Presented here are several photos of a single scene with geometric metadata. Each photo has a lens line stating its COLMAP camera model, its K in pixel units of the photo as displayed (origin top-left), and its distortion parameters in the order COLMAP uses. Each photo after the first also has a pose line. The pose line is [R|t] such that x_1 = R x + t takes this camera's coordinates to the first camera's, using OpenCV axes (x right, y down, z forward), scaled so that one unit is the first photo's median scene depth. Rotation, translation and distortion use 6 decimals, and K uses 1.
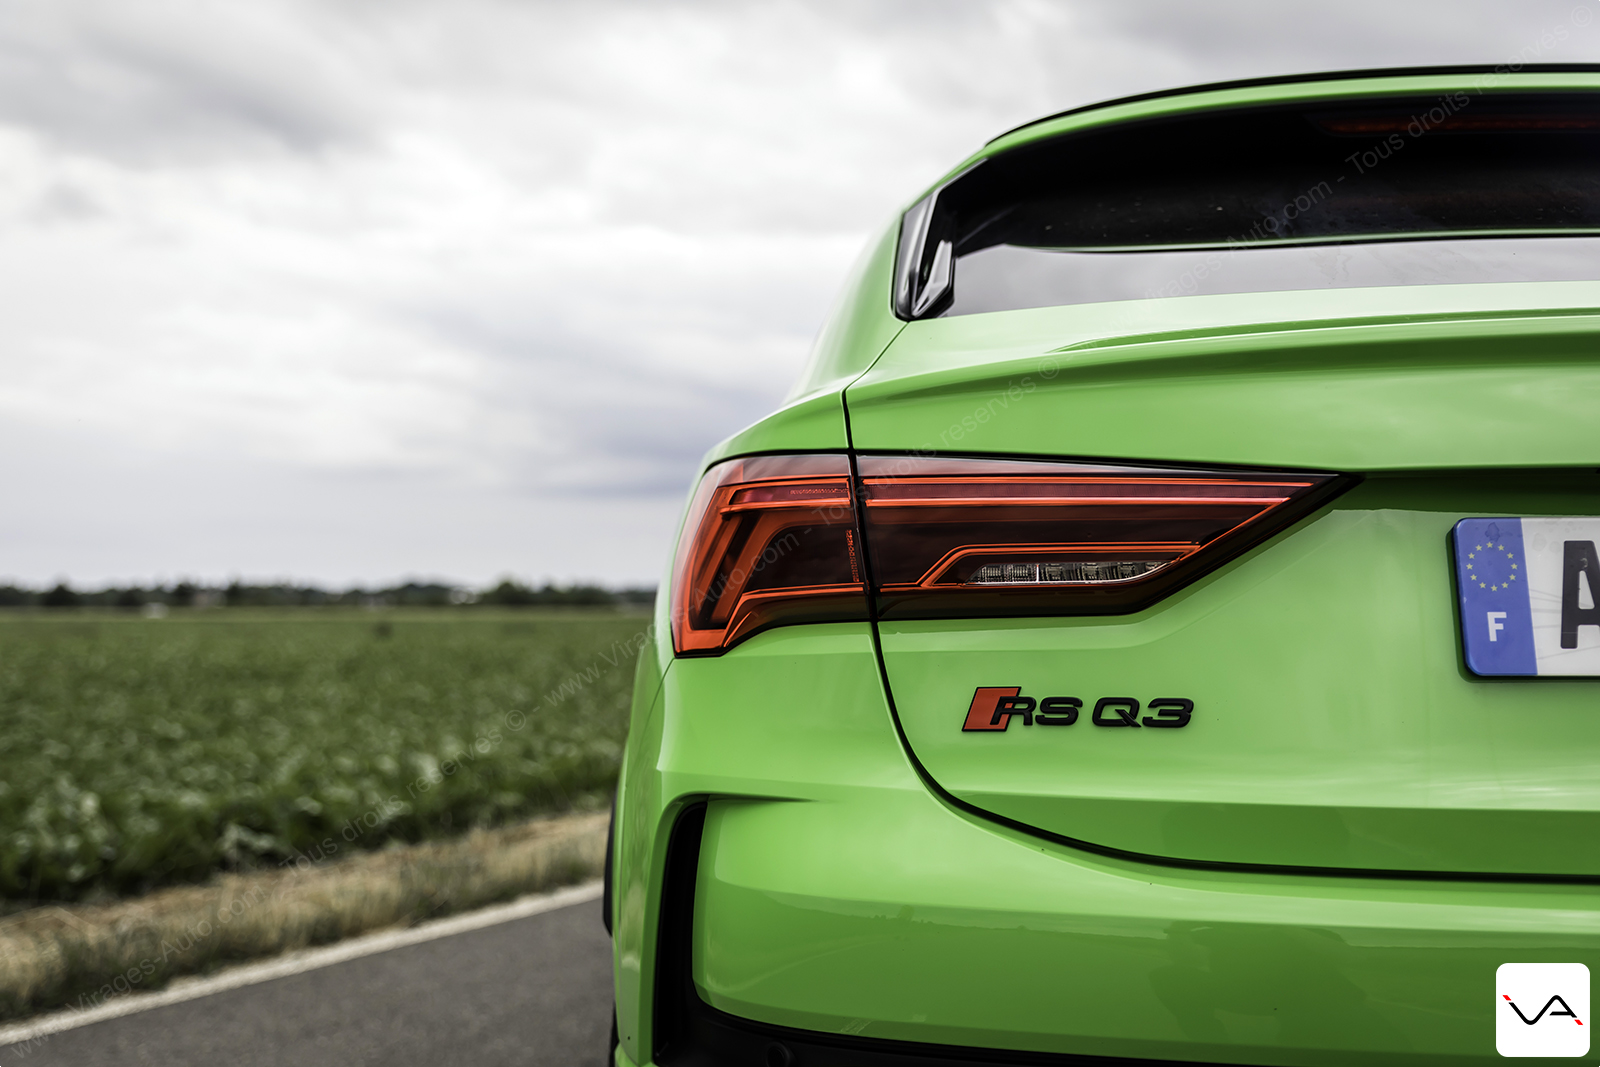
lens RADIAL K [[1853.3, 0, 795.3], [0, 1853.3, 518.8], [0, 0, 1]] dist [0.032585, 0.000000]
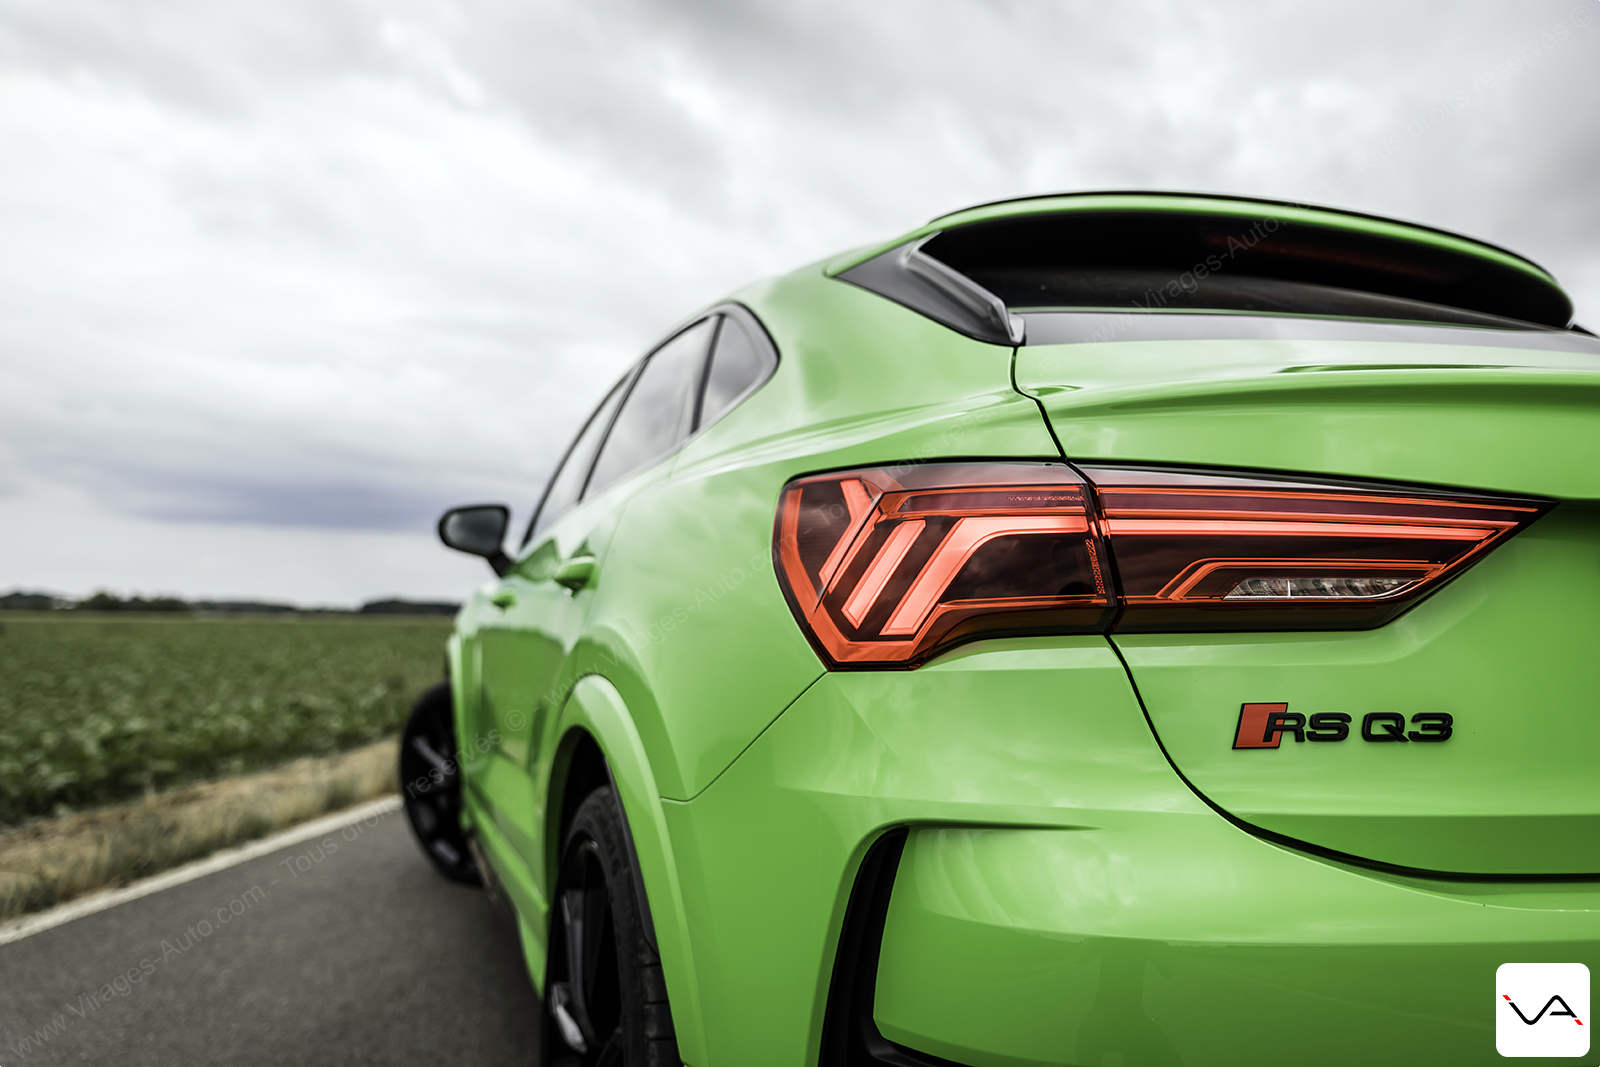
lens RADIAL K [[1198.6, 0, 827.1], [0, 1198.6, 516.8], [0, 0, 1]] dist [0.005555, -0.005948]
pose [[0.924960, 0.041860, 0.377752, -0.336499], [-0.028296, 0.998742, -0.041389, 0.024327], [-0.379009, 0.027595, 0.924981, 0.481009]]
